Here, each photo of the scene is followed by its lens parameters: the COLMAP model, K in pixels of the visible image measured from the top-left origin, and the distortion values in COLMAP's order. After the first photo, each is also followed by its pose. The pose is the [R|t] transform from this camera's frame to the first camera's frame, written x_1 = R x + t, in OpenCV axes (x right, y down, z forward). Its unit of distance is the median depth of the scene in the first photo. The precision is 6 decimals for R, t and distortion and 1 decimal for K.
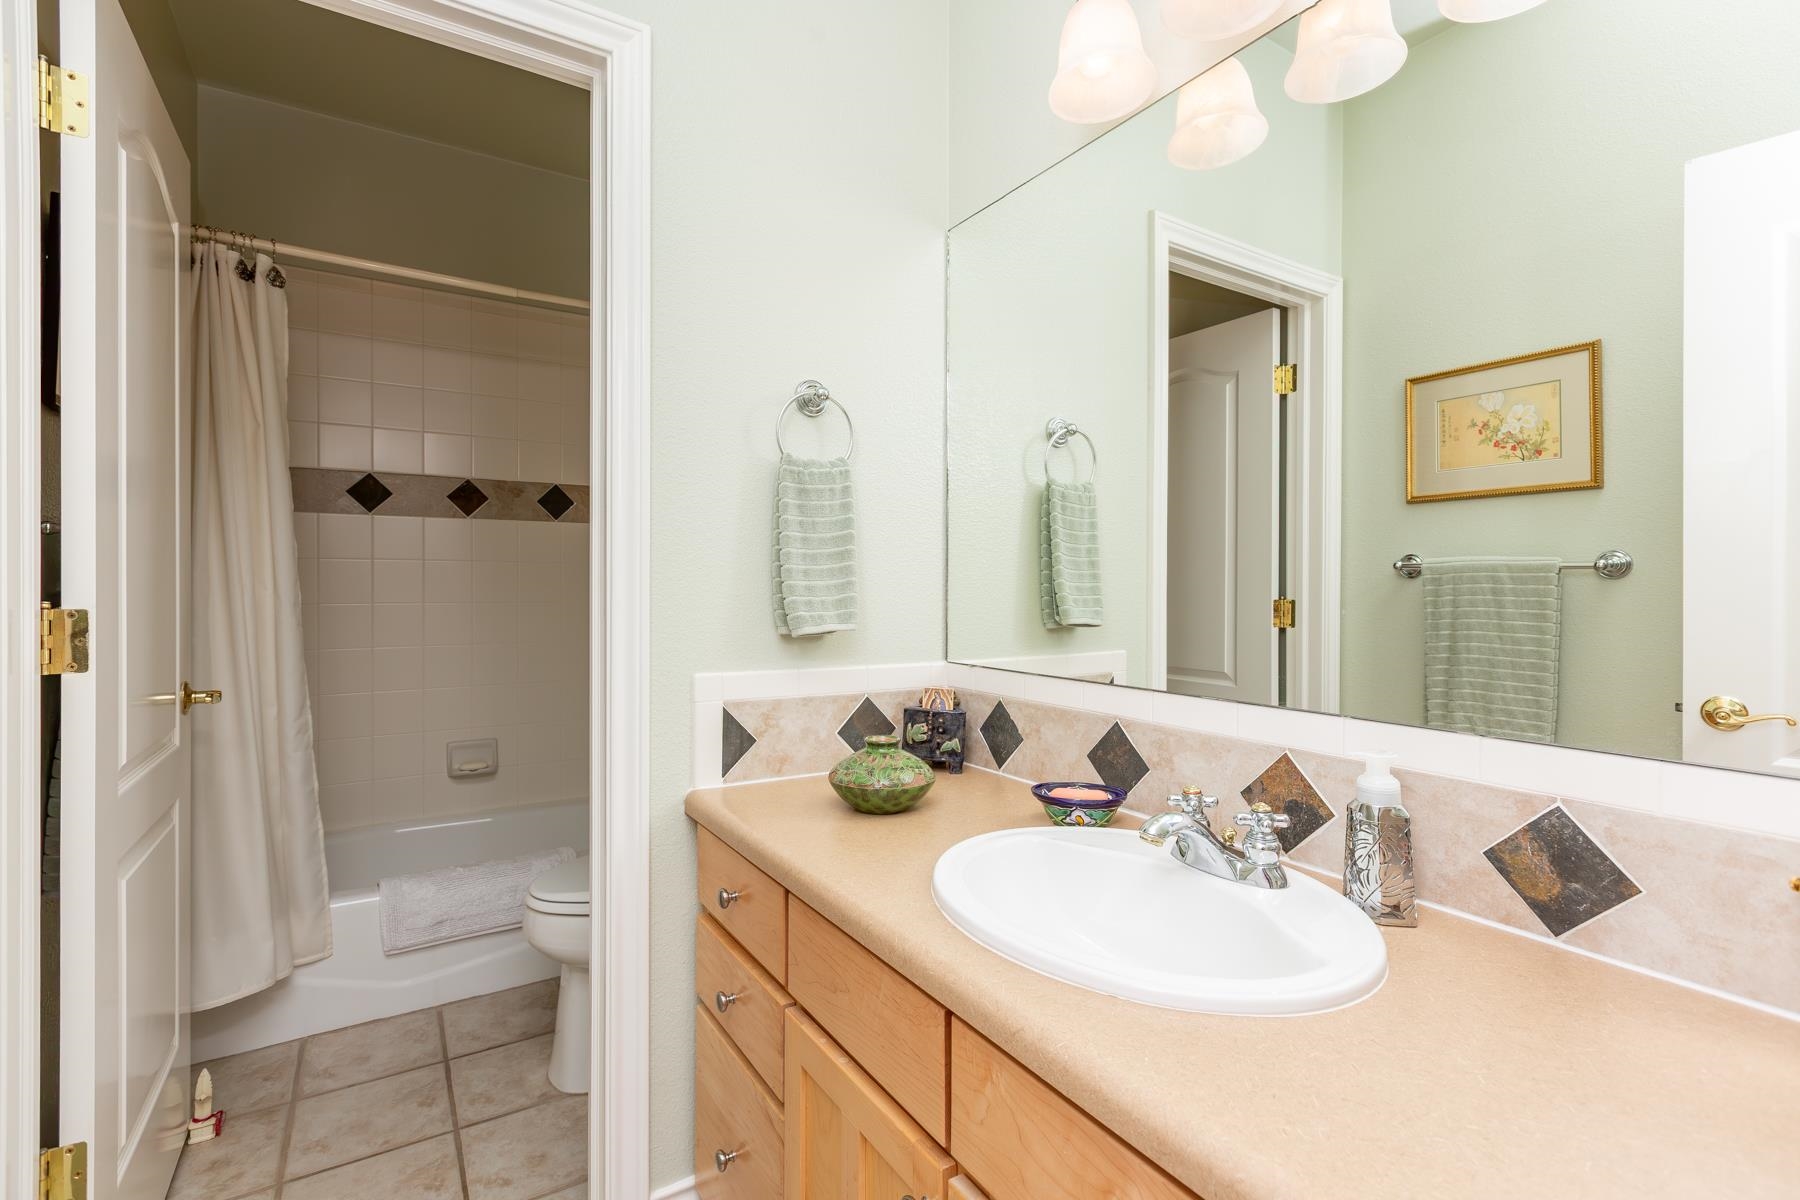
lens RADIAL K [[812.5, 0, 907.9], [0, 812.5, 590.6], [0, 0, 1]] dist [0.004217, -0.001212]
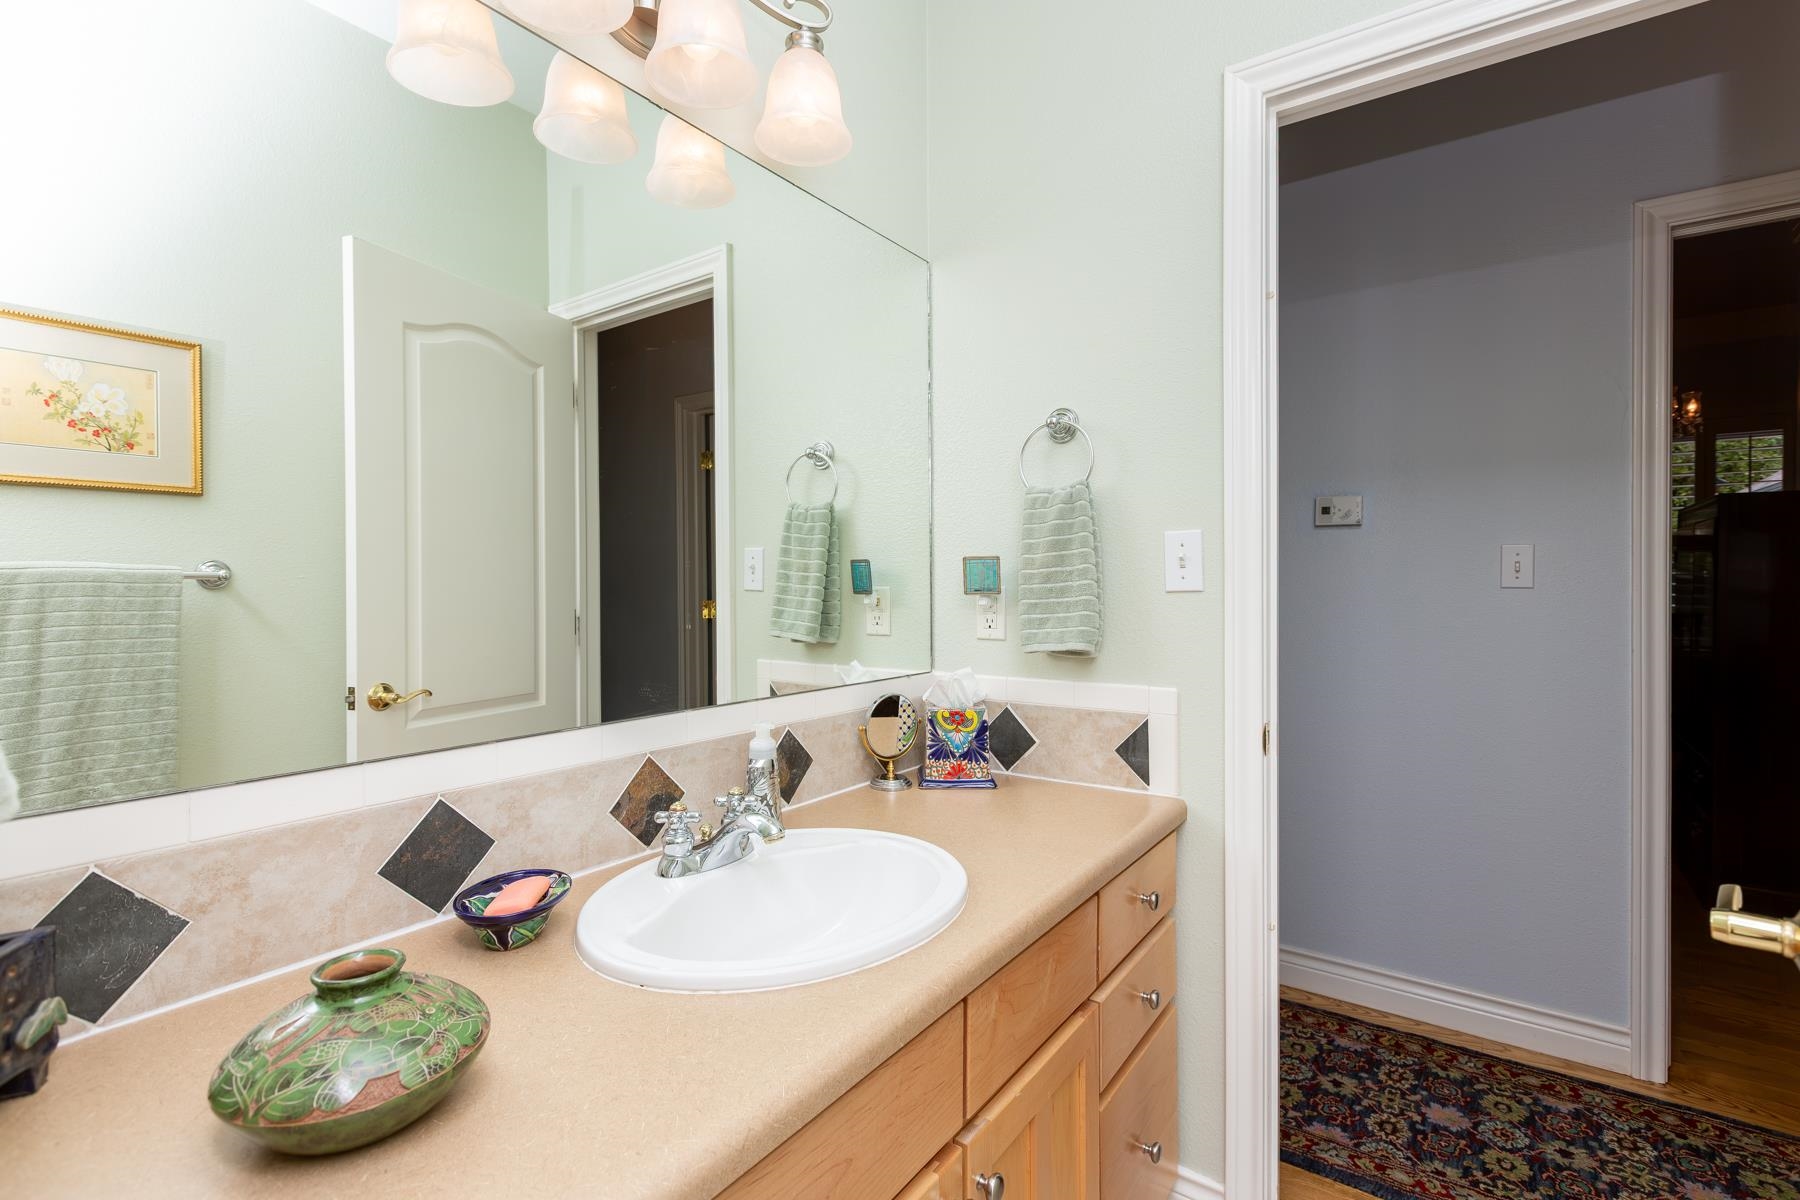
lens RADIAL K [[812.5, 0, 911.9], [0, 812.5, 592.5], [0, 0, 1]] dist [0.004217, -0.001212]
pose [[-0.366865, -0.012026, 0.930196, -0.373288], [0.007251, 0.999849, 0.015787, -0.020898], [-0.930246, 0.012537, -0.366723, 0.575174]]
